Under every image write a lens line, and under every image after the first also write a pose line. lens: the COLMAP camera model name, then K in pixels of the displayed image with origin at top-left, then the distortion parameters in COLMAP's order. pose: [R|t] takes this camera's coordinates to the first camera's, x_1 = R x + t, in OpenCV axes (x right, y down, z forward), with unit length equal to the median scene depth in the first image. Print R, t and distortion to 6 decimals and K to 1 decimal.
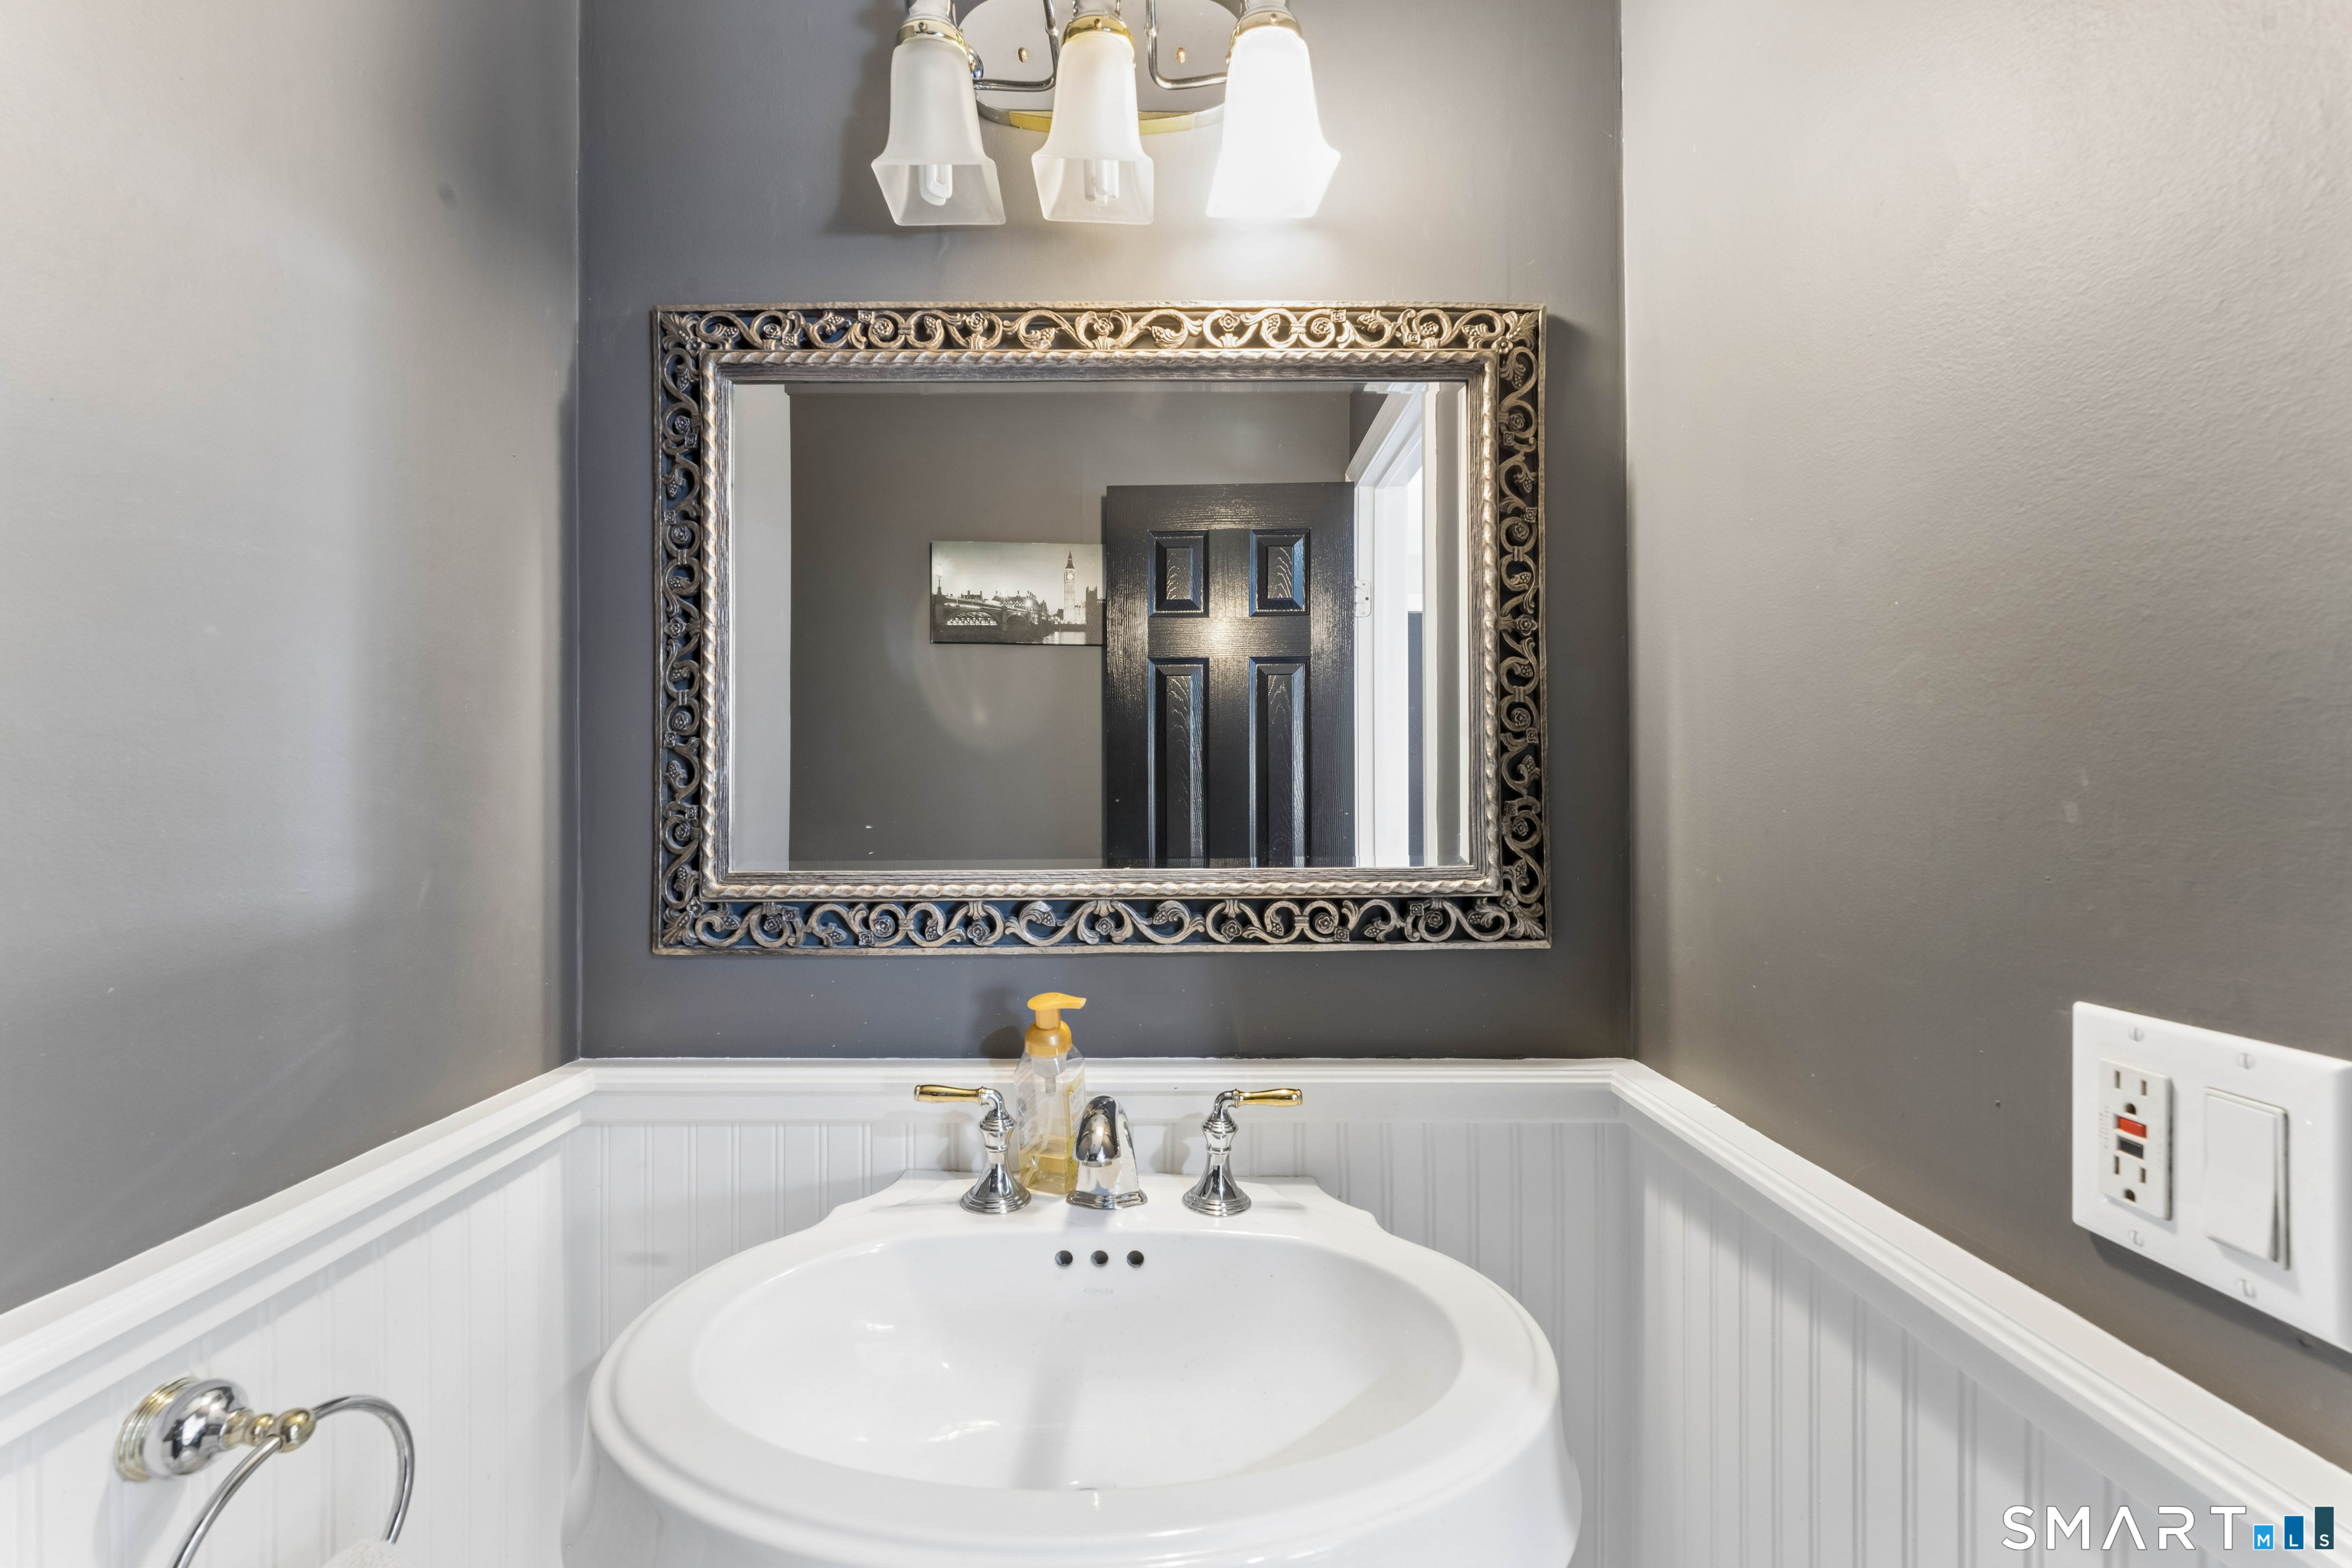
lens RADIAL K [[950.3, 0, 1181.6], [0, 950.3, 783.8], [0, 0, 1]] dist [-0.003212, -0.000378]
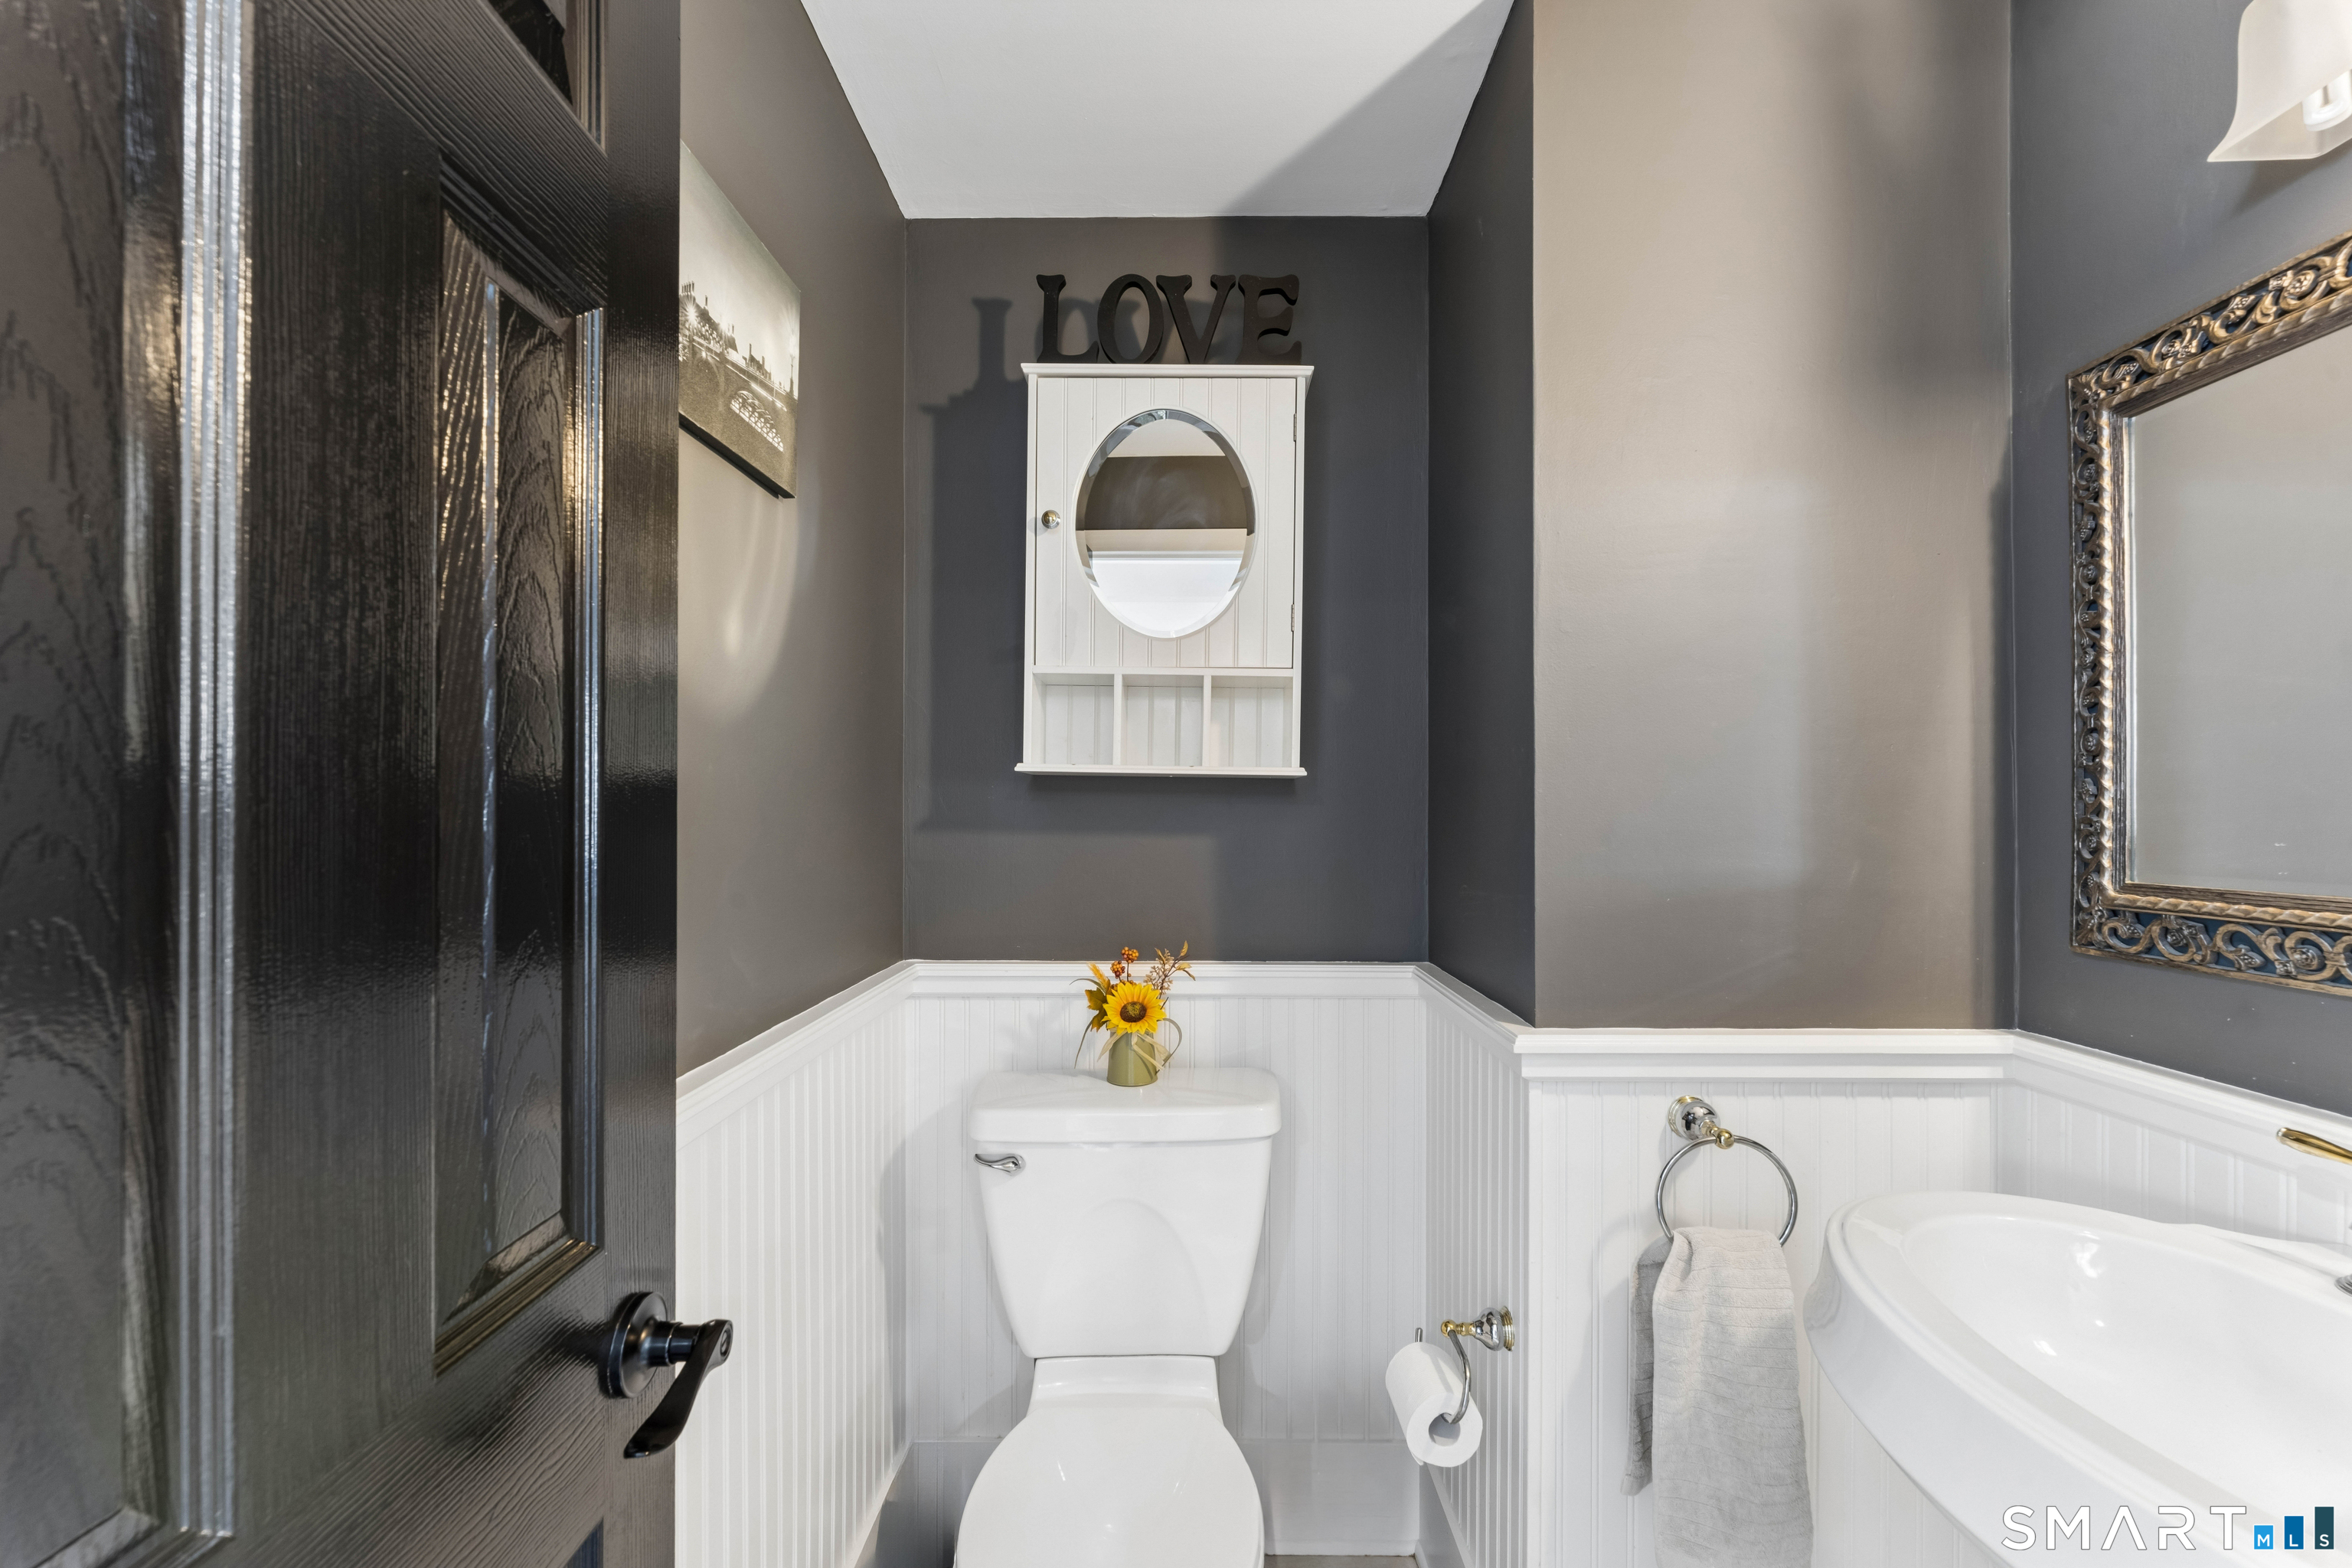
lens RADIAL K [[950.3, 0, 1177.8], [0, 950.3, 804.8], [0, 0, 1]] dist [-0.003212, -0.000378]
pose [[-0.021744, -0.006527, -0.999742, 0.599536], [0.008905, 0.999938, -0.006722, 0.004181], [0.999724, -0.009049, -0.021685, -0.036026]]
